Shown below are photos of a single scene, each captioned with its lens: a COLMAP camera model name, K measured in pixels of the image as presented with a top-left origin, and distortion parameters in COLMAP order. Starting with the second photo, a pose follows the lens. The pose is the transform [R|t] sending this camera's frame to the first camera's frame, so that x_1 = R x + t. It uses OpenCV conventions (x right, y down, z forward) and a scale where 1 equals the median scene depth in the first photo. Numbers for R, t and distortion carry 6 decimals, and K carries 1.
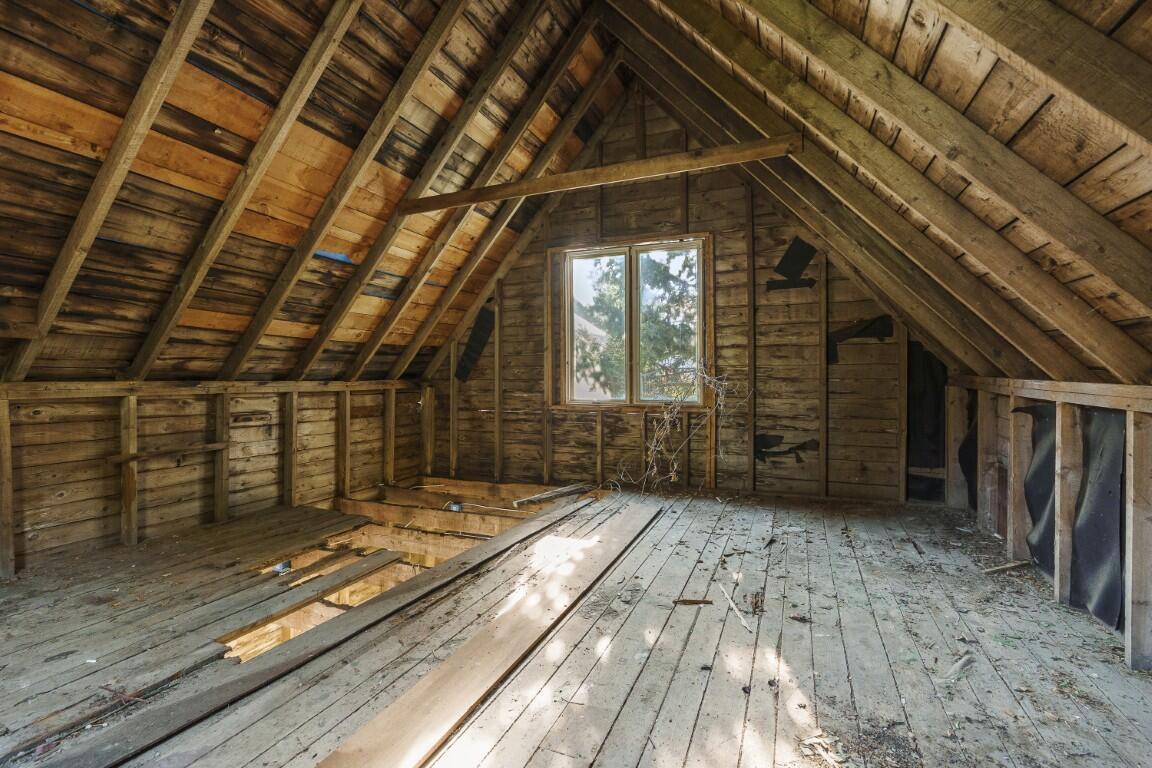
lens RADIAL K [[524.7, 0, 576.5], [0, 524.7, 375.6], [0, 0, 1]] dist [-0.000811, 0.001830]
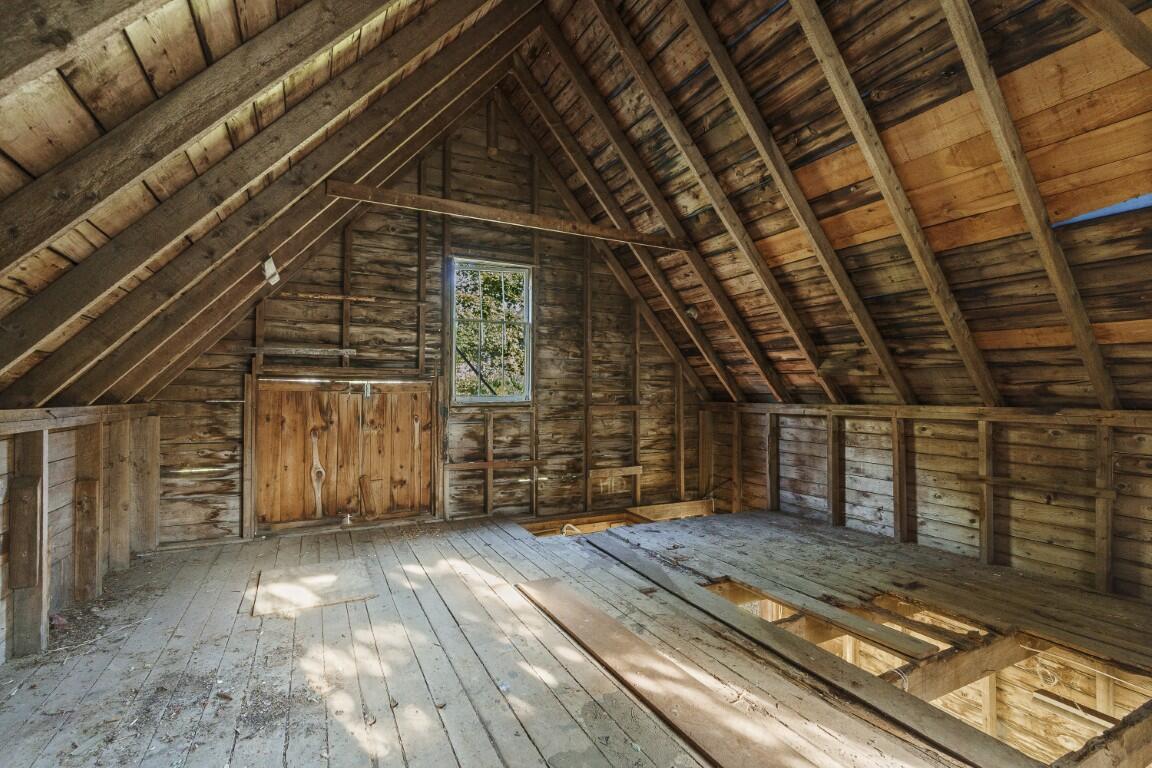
lens RADIAL K [[524.7, 0, 576.0], [0, 524.7, 393.5], [0, 0, 1]] dist [-0.000811, 0.001830]
pose [[-0.650267, -0.009325, -0.759649, 0.637052], [-0.004576, 0.999955, -0.008359, -0.004067], [0.759692, -0.001960, -0.650280, 1.406607]]
